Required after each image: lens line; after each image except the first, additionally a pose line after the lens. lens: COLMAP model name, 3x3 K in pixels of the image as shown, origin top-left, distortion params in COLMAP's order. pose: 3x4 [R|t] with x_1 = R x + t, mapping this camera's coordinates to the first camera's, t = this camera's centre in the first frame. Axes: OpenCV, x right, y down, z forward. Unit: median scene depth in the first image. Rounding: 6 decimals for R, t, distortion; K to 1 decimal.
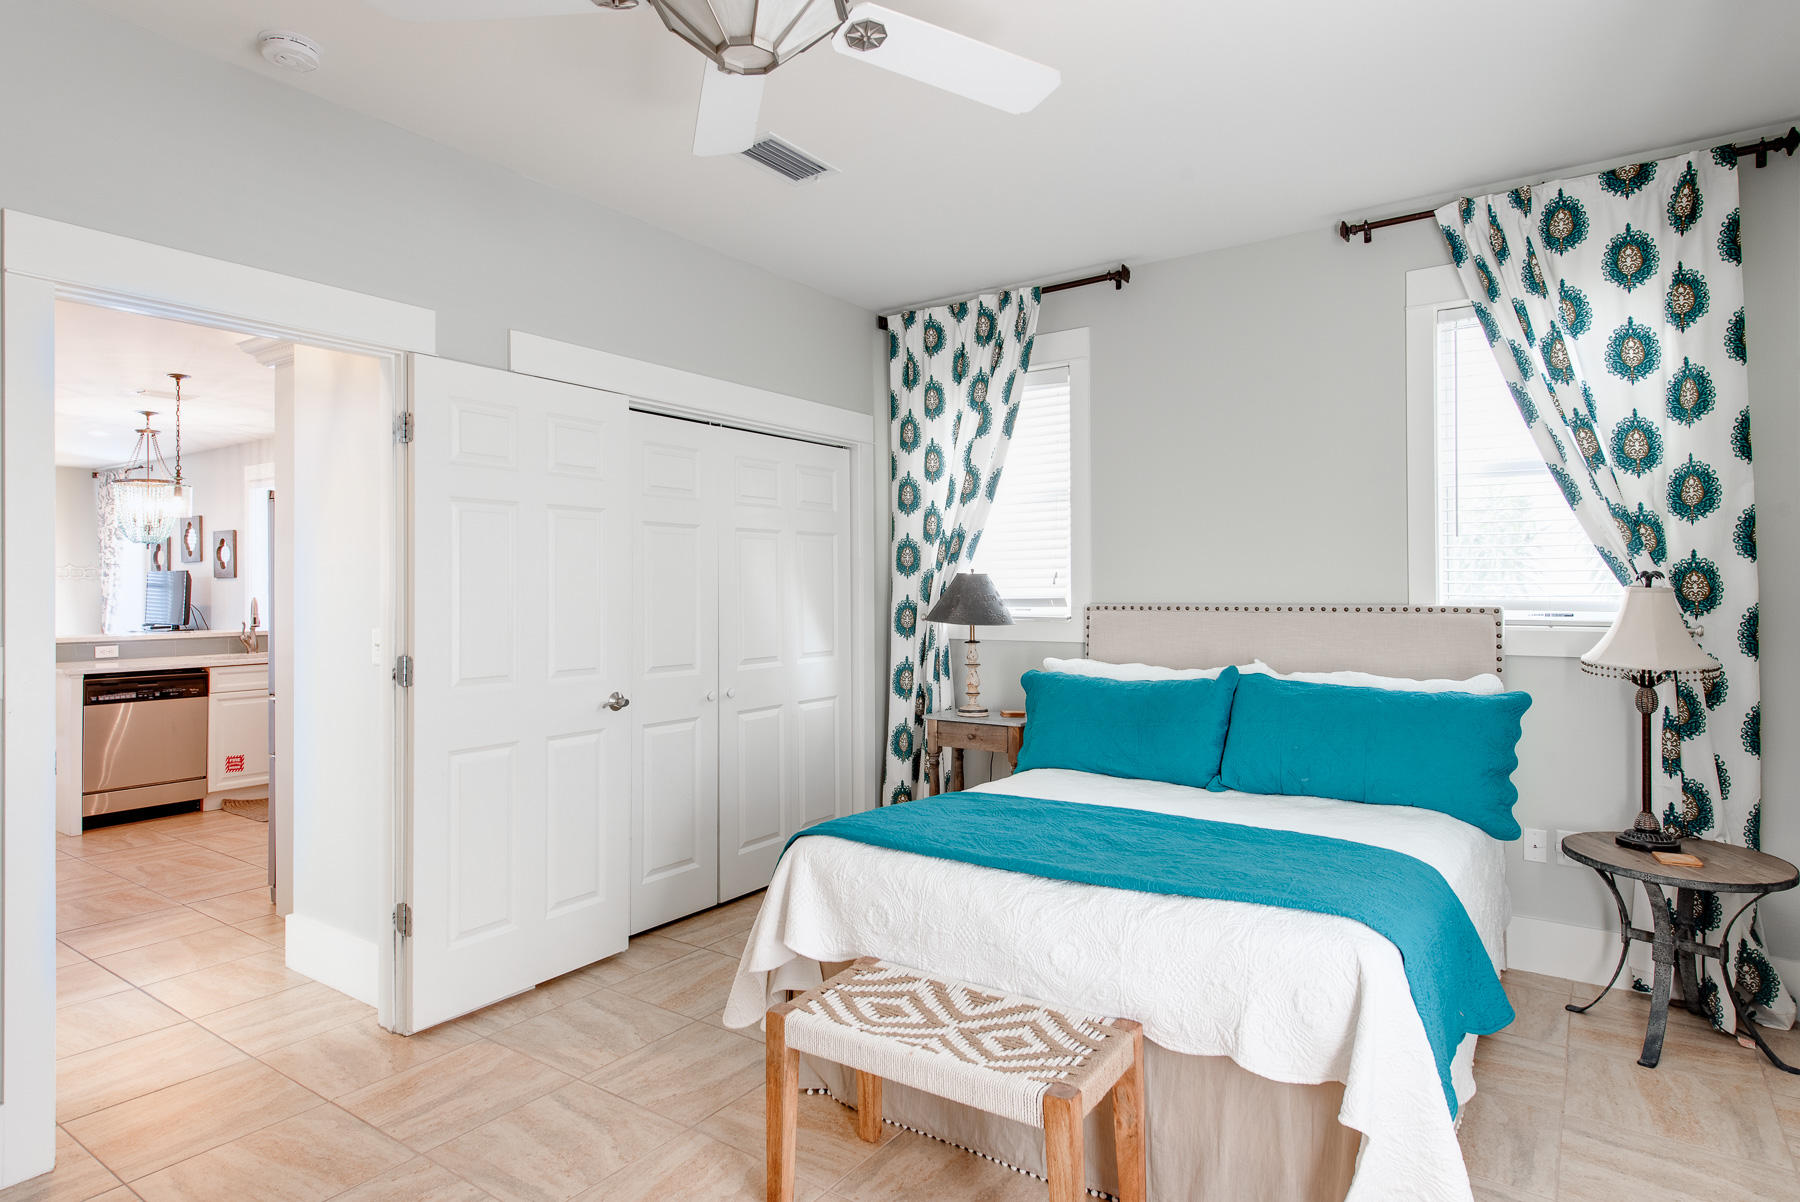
lens RADIAL K [[1012.1, 0, 872.3], [0, 1012.1, 579.9], [0, 0, 1]] dist [0.027739, -0.018149]
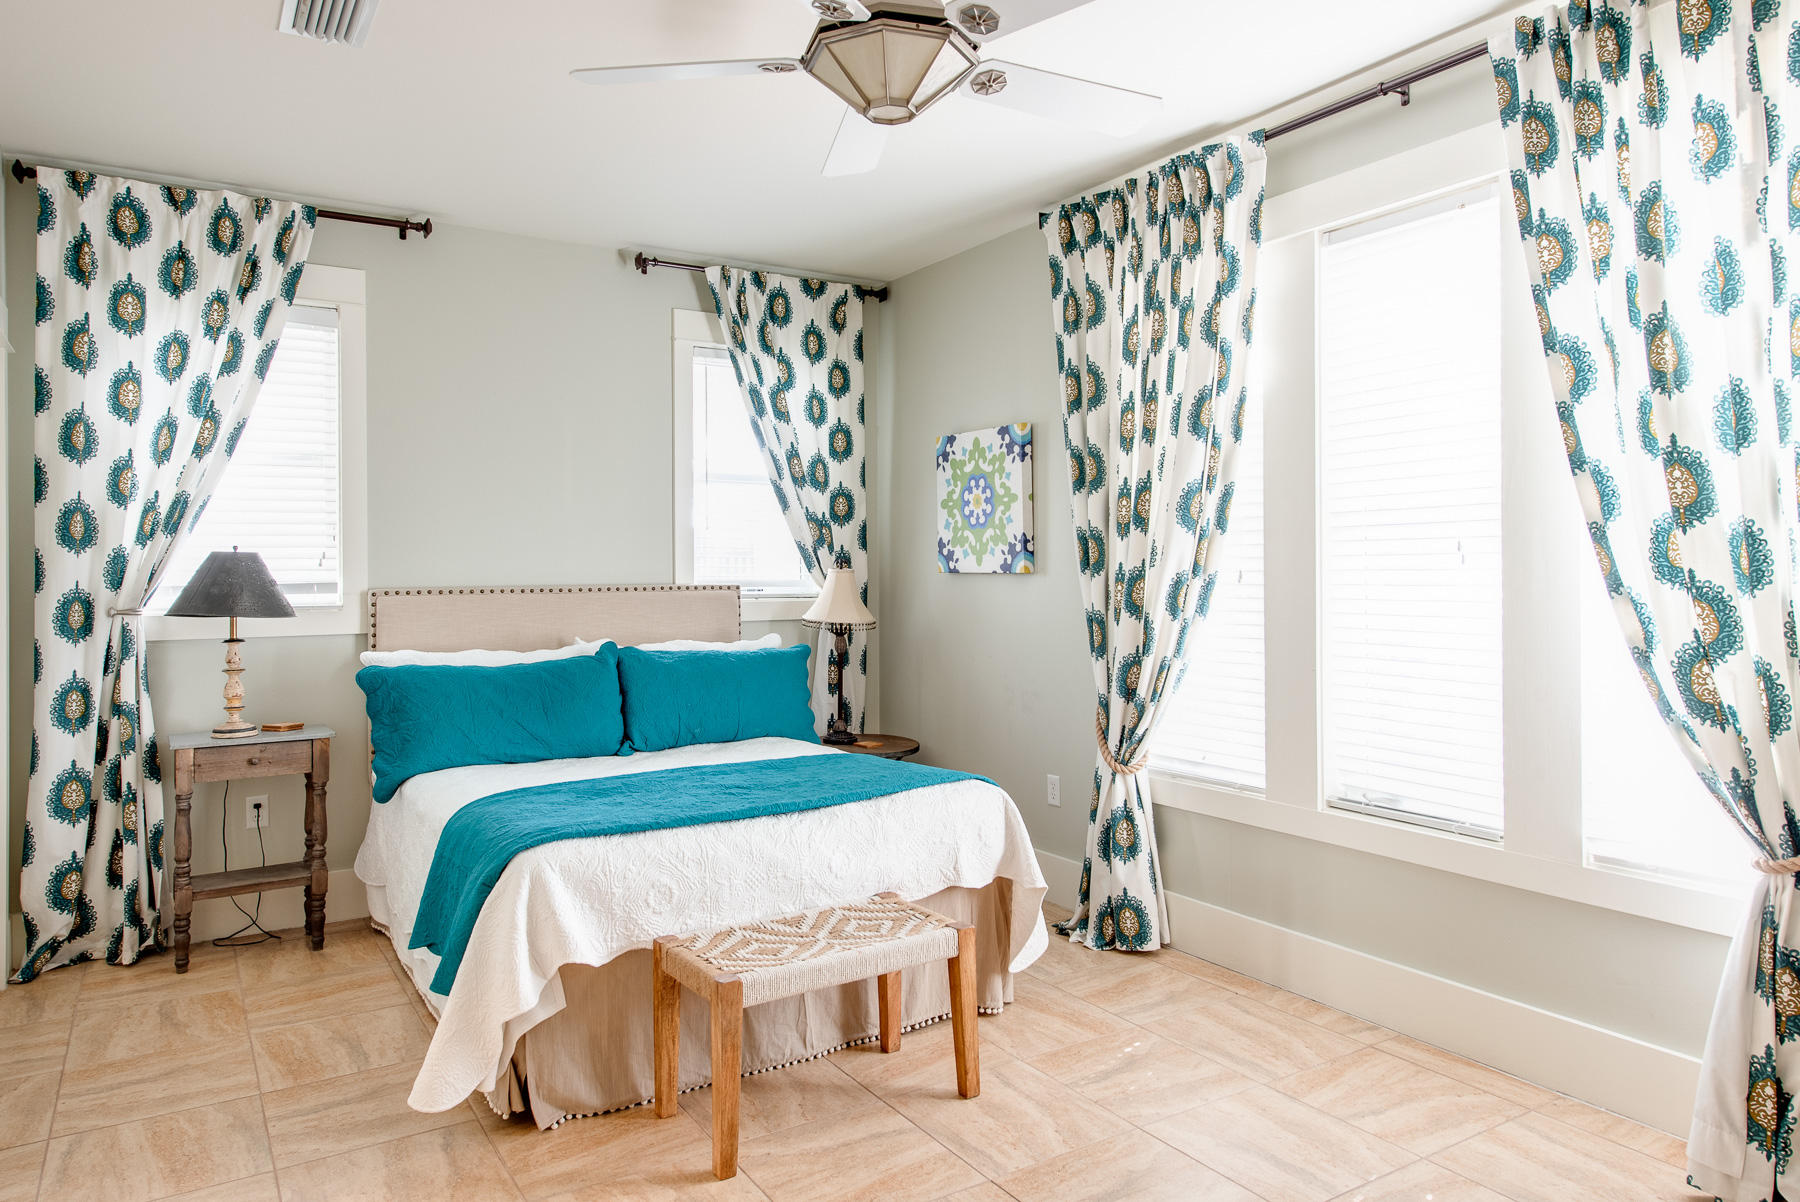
lens RADIAL K [[1158.0, 0, 899.6], [0, 1158.0, 579.9], [0, 0, 1]] dist [-0.000303, -0.001817]
pose [[0.359585, -0.004737, 0.933100, -0.701417], [-0.002347, 0.999979, 0.005981, 0.011072], [-0.933109, -0.004340, 0.359566, 0.271943]]
